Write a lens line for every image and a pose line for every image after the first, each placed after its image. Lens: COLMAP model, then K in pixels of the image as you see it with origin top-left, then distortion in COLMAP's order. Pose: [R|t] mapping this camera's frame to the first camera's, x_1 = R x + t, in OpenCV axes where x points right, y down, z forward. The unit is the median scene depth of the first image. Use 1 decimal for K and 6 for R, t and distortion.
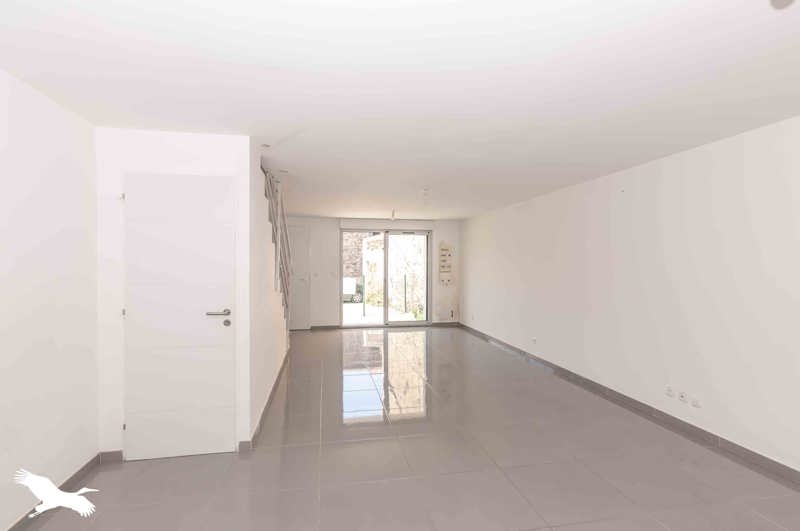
lens RADIAL K [[390.6, 0, 401.0], [0, 390.6, 267.0], [0, 0, 1]] dist [-0.003330, 0.000207]
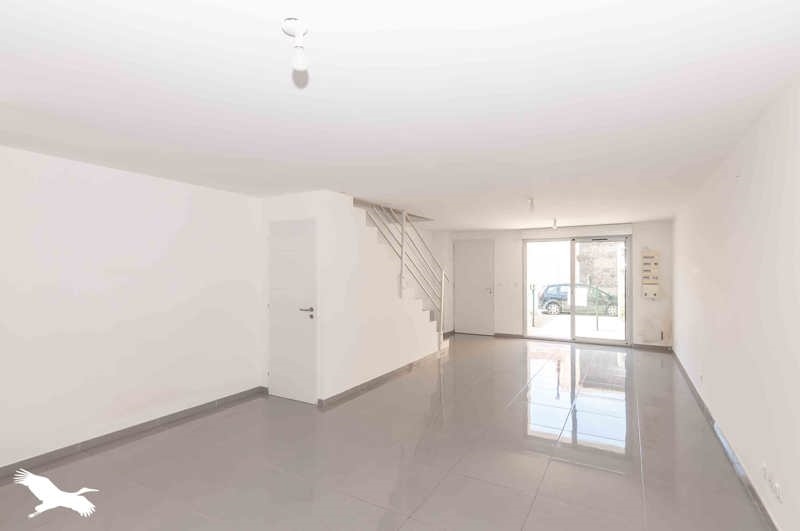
lens RADIAL K [[390.6, 0, 406.2], [0, 390.6, 264.7], [0, 0, 1]] dist [-0.003330, 0.000207]
pose [[0.753492, -0.014879, -0.657288, 0.273248], [-0.002416, 0.999674, -0.025399, -0.005993], [0.657452, 0.020726, 0.753211, 0.036484]]
